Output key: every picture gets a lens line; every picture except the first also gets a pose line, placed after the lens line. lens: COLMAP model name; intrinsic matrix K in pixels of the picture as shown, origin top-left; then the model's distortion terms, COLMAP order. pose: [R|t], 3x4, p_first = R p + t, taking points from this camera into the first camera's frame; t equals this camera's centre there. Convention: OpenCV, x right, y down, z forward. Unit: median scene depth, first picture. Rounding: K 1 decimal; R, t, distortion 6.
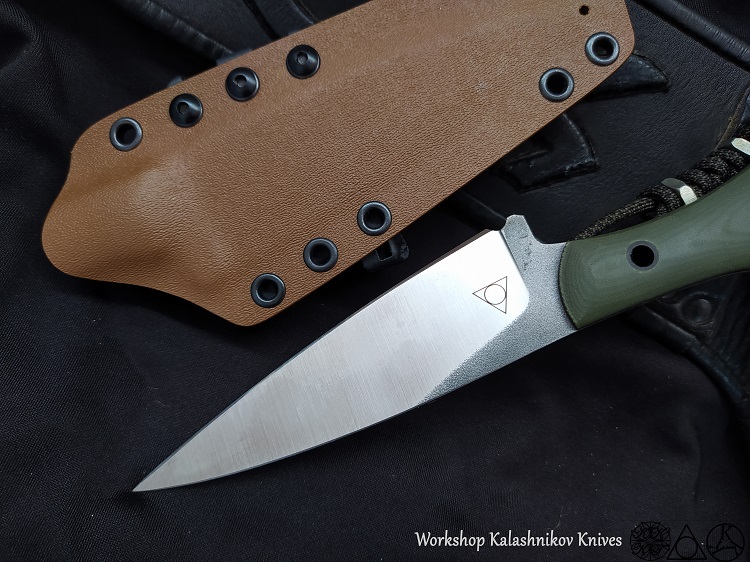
lens RADIAL K [[534.0, 0, 370.9], [0, 534.0, 281.0], [0, 0, 1]] dist [0.036052, -0.107479]
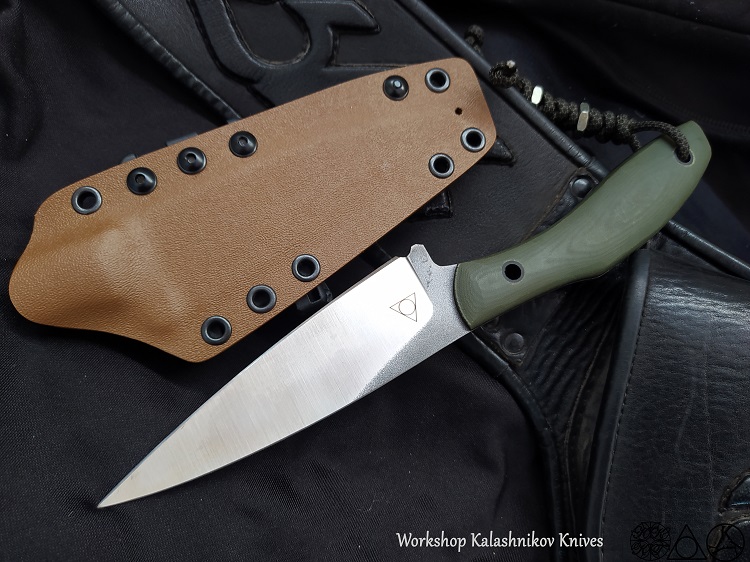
lens RADIAL K [[534.0, 0, 370.9], [0, 534.0, 281.0], [0, 0, 1]] dist [0.036052, -0.107479]
pose [[0.982915, -0.021986, 0.182743, -0.070919], [0.047121, 0.989811, -0.134361, 0.083063], [-0.177927, 0.140676, 0.973936, -0.211854]]
